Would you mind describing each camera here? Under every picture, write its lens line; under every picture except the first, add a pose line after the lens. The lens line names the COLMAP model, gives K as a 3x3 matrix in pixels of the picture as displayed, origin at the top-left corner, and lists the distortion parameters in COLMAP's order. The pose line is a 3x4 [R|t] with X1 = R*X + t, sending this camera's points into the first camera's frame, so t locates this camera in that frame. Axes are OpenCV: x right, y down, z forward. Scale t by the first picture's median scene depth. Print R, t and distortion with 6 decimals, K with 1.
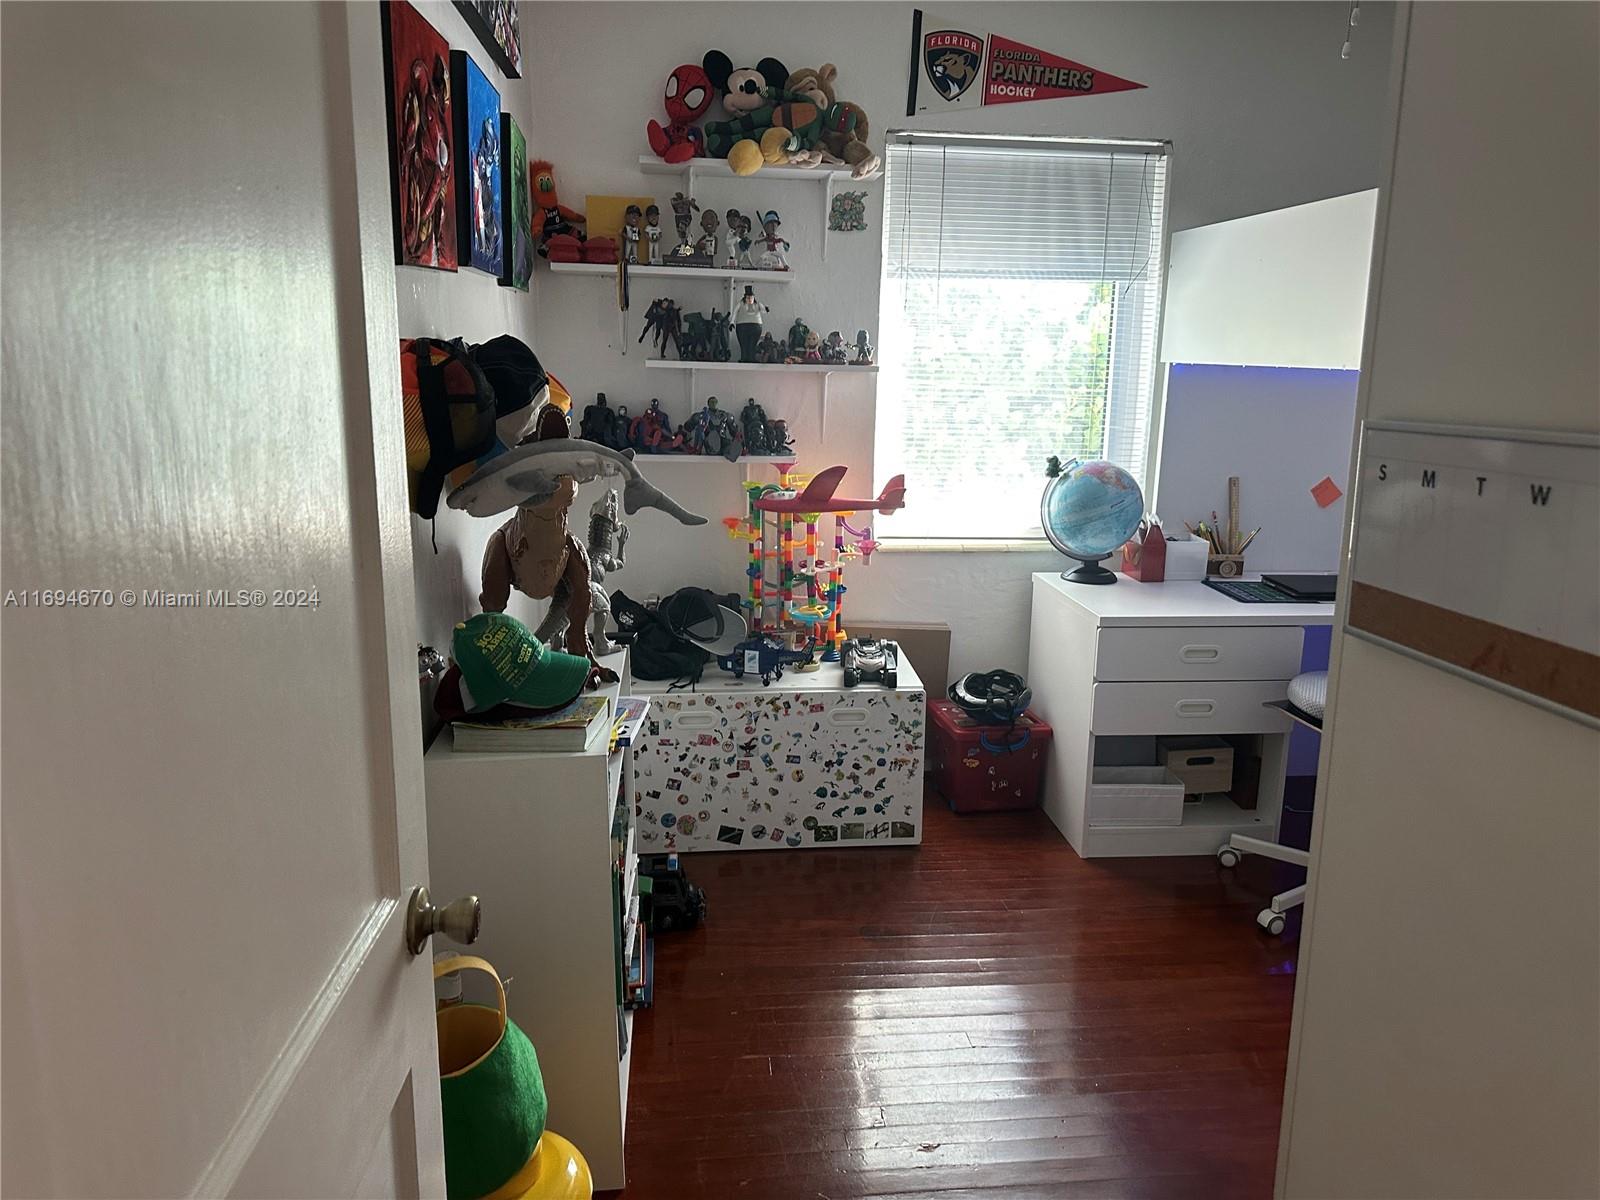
lens RADIAL K [[1144.3, 0, 802.5], [0, 1144.3, 599.2], [0, 0, 1]] dist [0.043869, -0.045208]
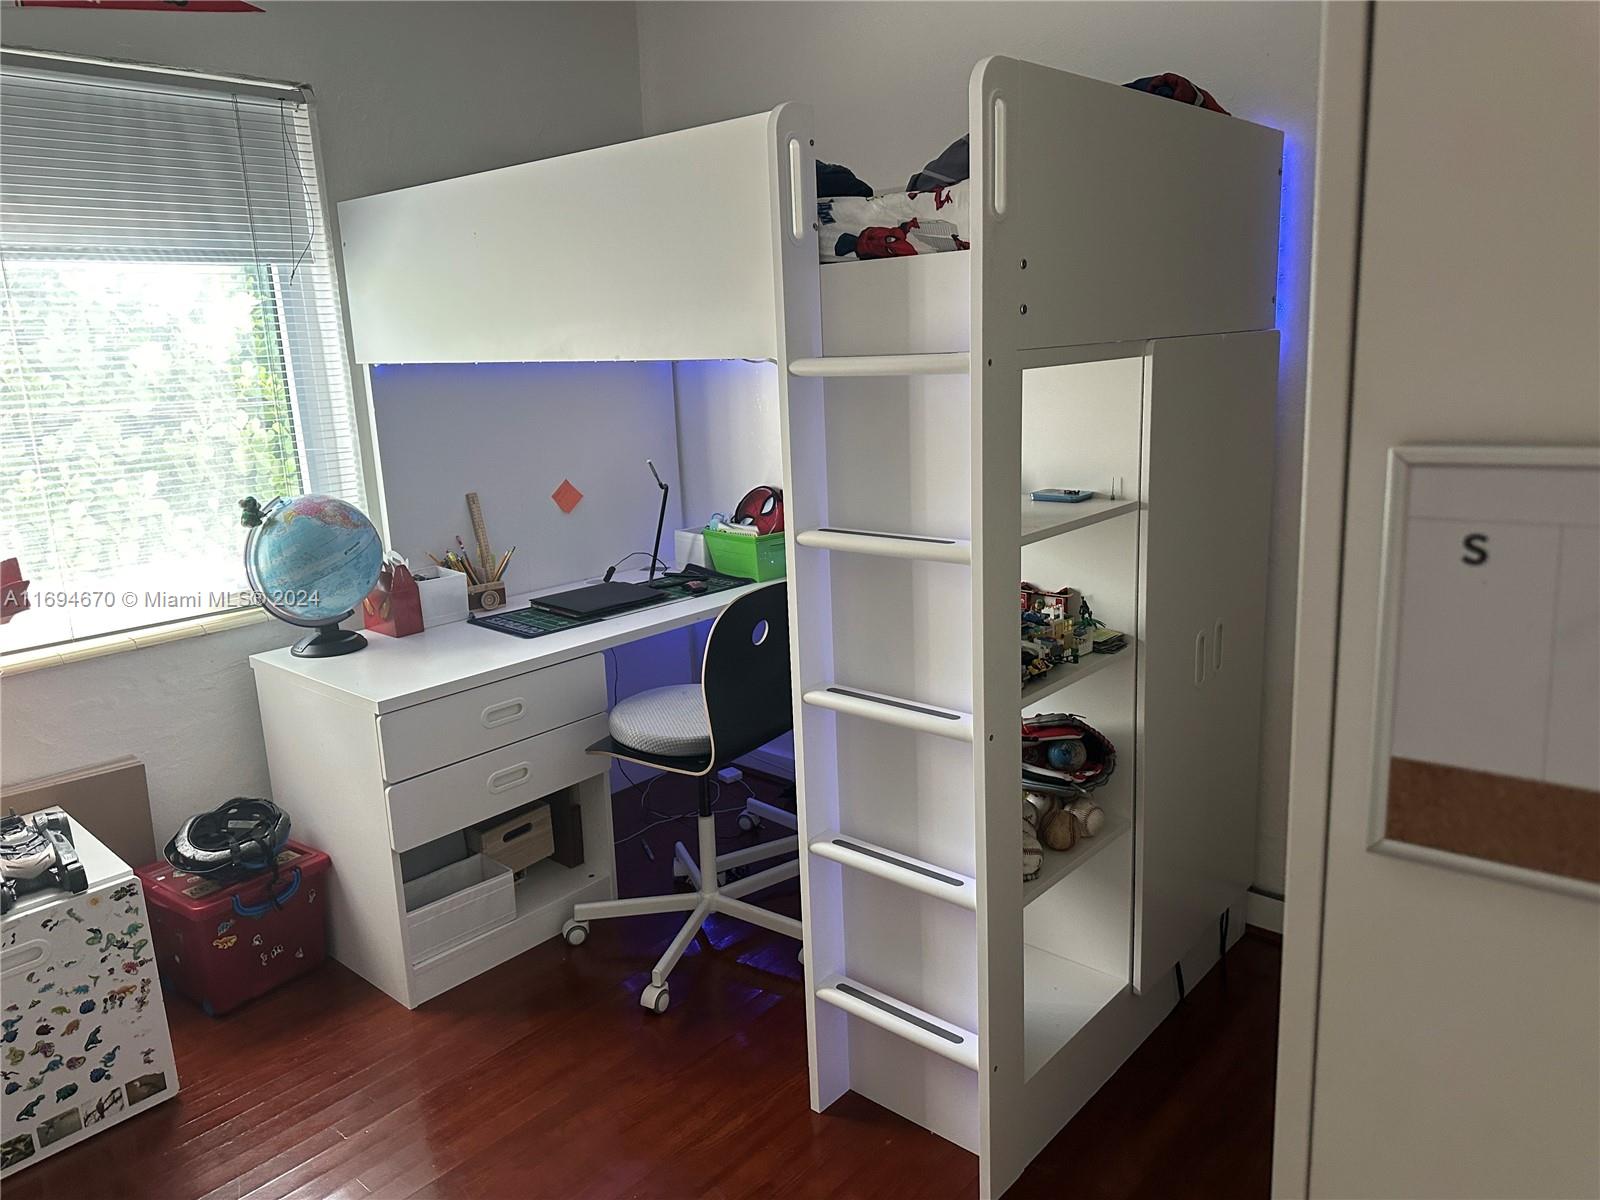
lens RADIAL K [[1144.3, 0, 804.5], [0, 1144.3, 588.6], [0, 0, 1]] dist [0.043869, -0.045208]
pose [[0.737096, -0.190437, 0.648400, -0.009477], [0.194474, 0.978660, 0.066358, -0.047517], [-0.647201, 0.077185, 0.758402, 0.210312]]
